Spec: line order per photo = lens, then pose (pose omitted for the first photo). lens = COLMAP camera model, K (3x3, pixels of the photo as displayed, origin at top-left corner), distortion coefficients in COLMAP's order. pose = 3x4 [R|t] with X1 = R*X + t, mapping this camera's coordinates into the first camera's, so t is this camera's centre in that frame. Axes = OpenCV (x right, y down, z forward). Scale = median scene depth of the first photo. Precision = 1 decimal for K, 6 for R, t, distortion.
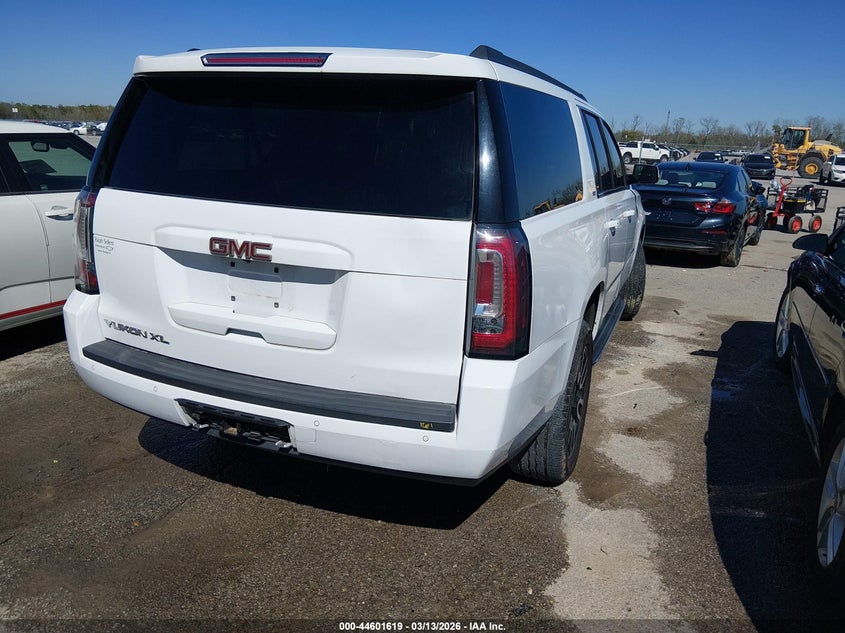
lens RADIAL K [[705.6, 0, 422.5], [0, 705.6, 316.5], [0, 0, 1]] dist [0.007256, -0.005684]
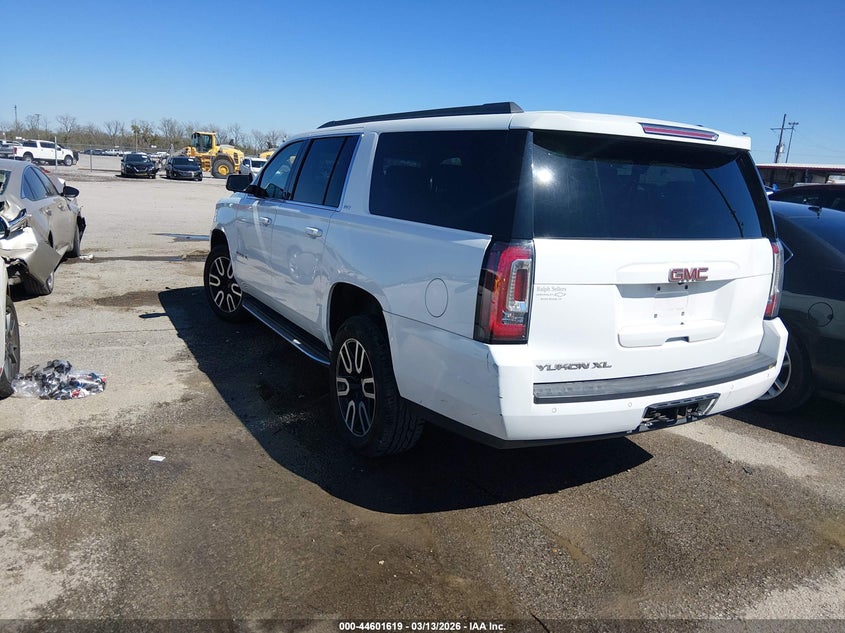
lens RADIAL K [[705.6, 0, 422.5], [0, 705.6, 316.5], [0, 0, 1]] dist [0.007256, -0.005684]
pose [[0.592087, -0.175251, 0.786588, -0.196334], [0.168759, 0.981390, 0.091623, -0.027401], [-0.788006, 0.078495, 0.610643, 0.072708]]
